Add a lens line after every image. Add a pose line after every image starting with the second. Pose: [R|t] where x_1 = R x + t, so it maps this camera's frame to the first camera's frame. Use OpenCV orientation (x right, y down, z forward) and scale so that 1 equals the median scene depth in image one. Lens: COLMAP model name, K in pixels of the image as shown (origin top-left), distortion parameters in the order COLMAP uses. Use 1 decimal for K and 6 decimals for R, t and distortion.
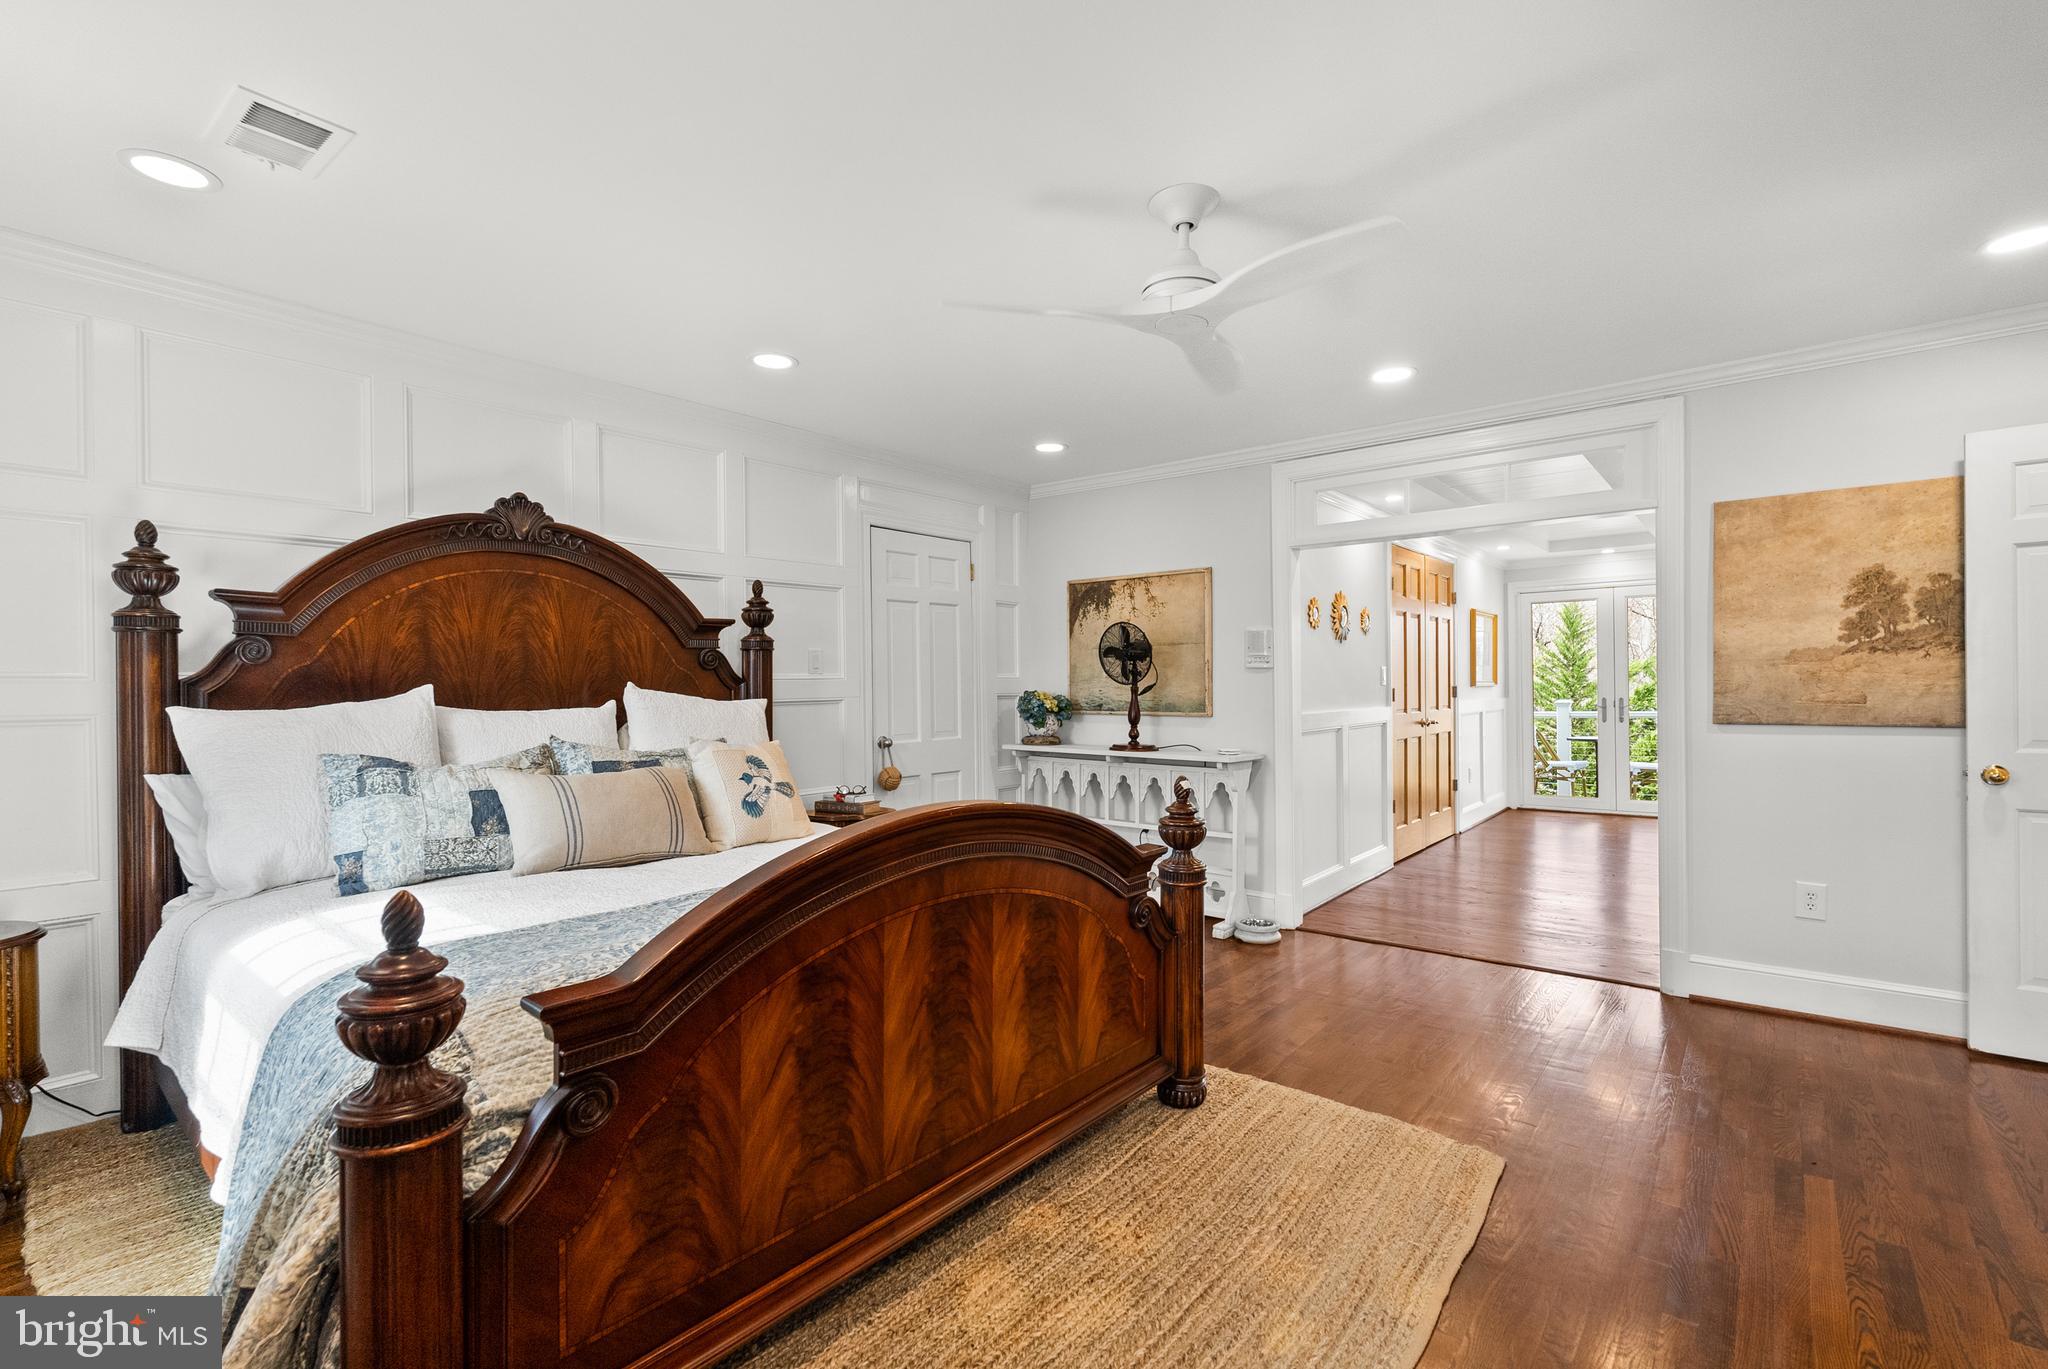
lens RADIAL K [[922.6, 0, 1024.0], [0, 922.6, 684.5], [0, 0, 1]] dist [-0.001608, 0.000114]
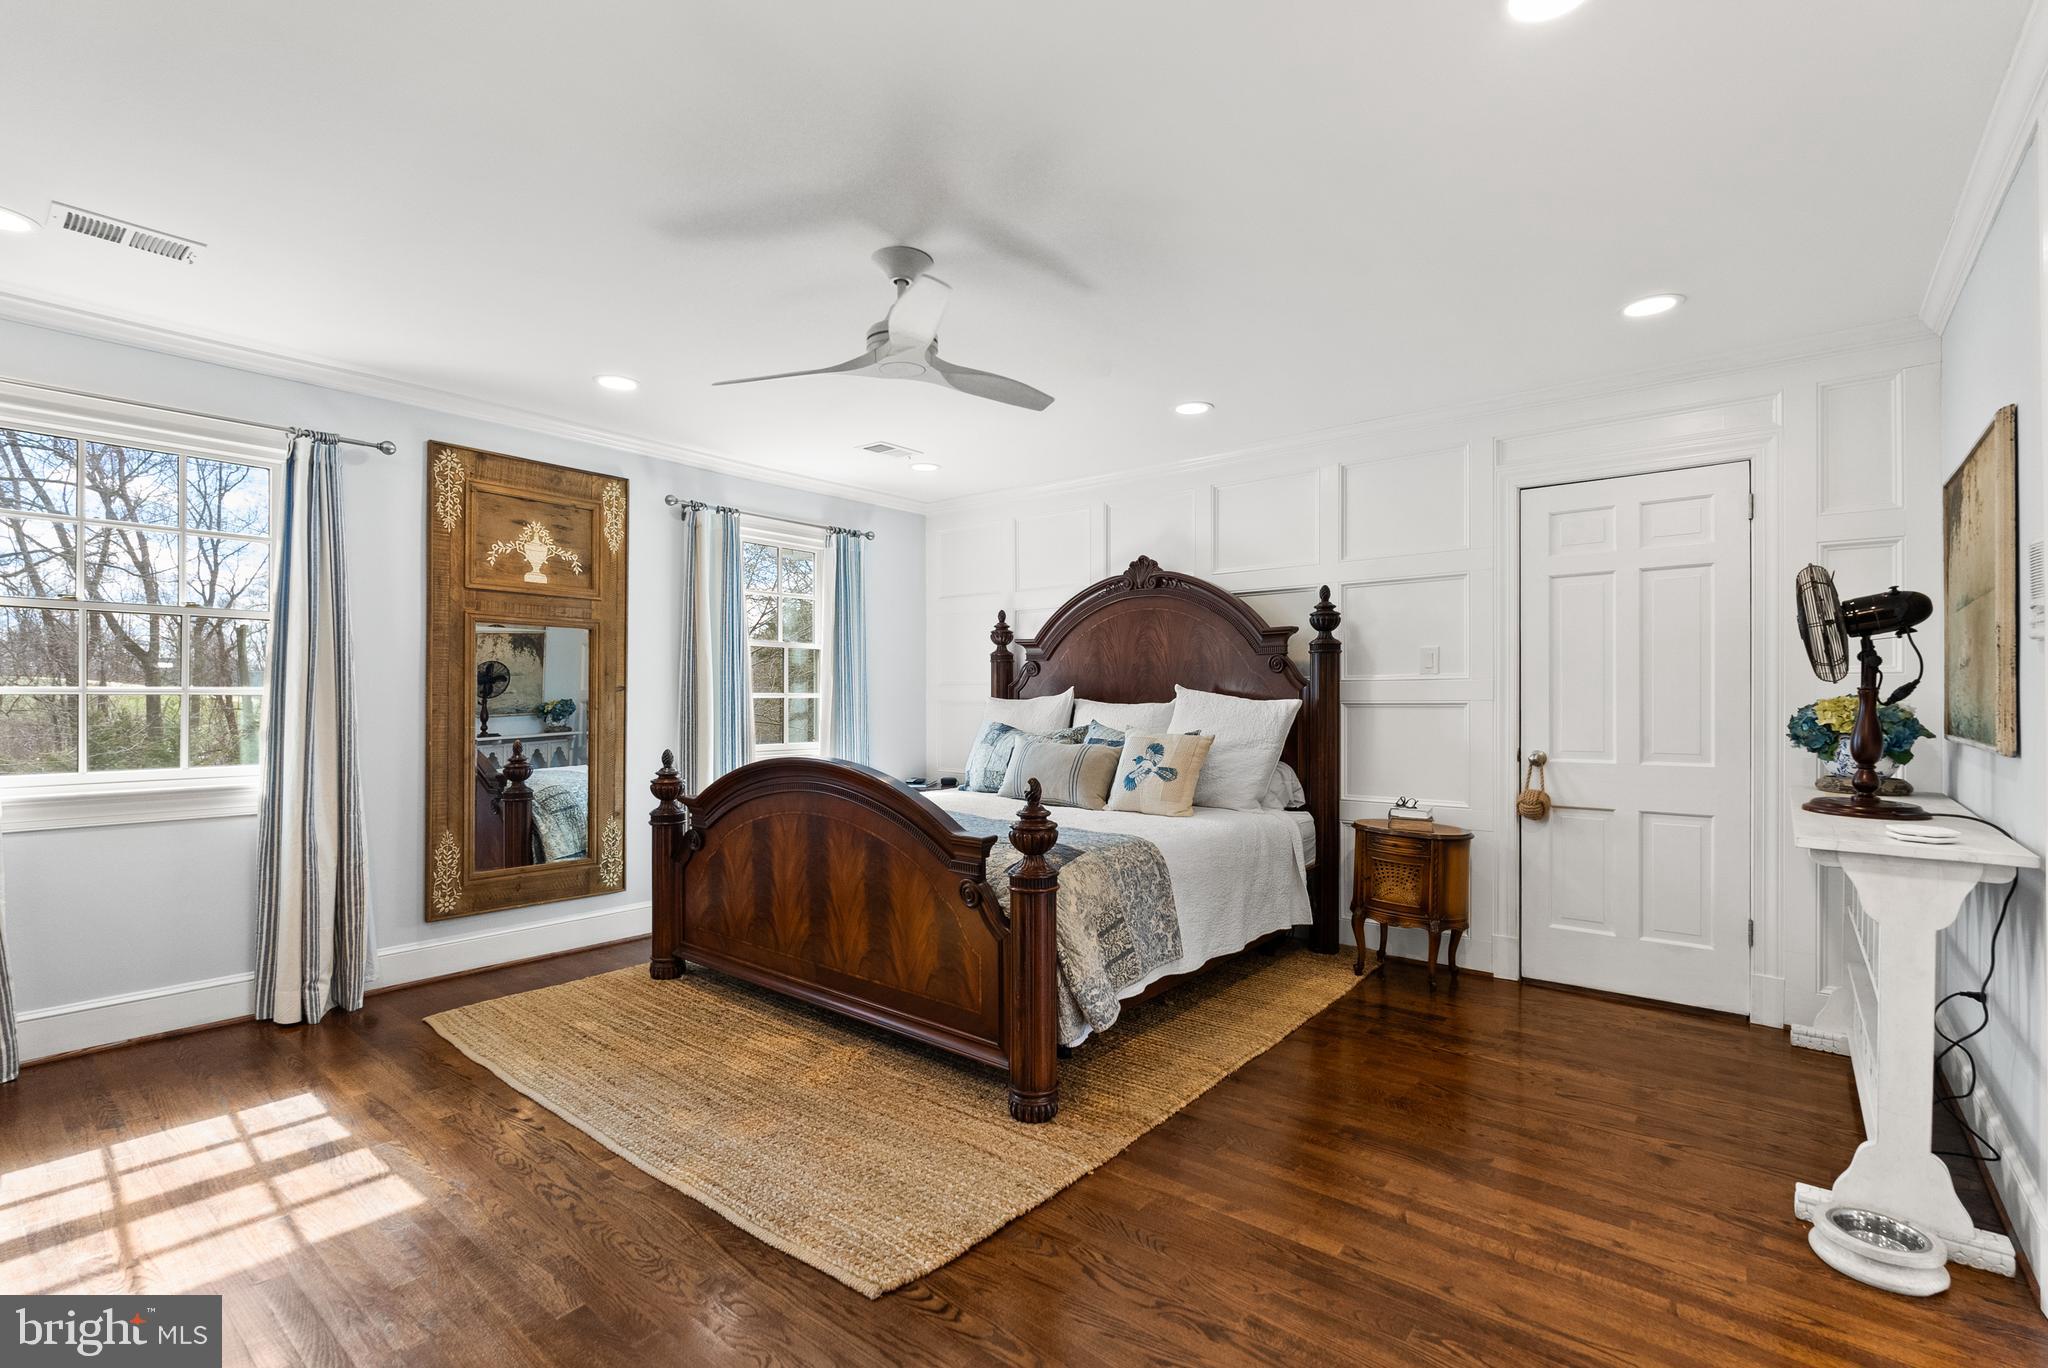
lens RADIAL K [[922.6, 0, 1024.0], [0, 922.6, 684.0], [0, 0, 1]] dist [-0.001608, 0.000114]
pose [[0.006121, -0.004060, -0.999973, 0.925210], [0.000042, 0.999992, -0.004060, 0.002846], [0.999981, -0.000018, 0.006122, 0.799444]]
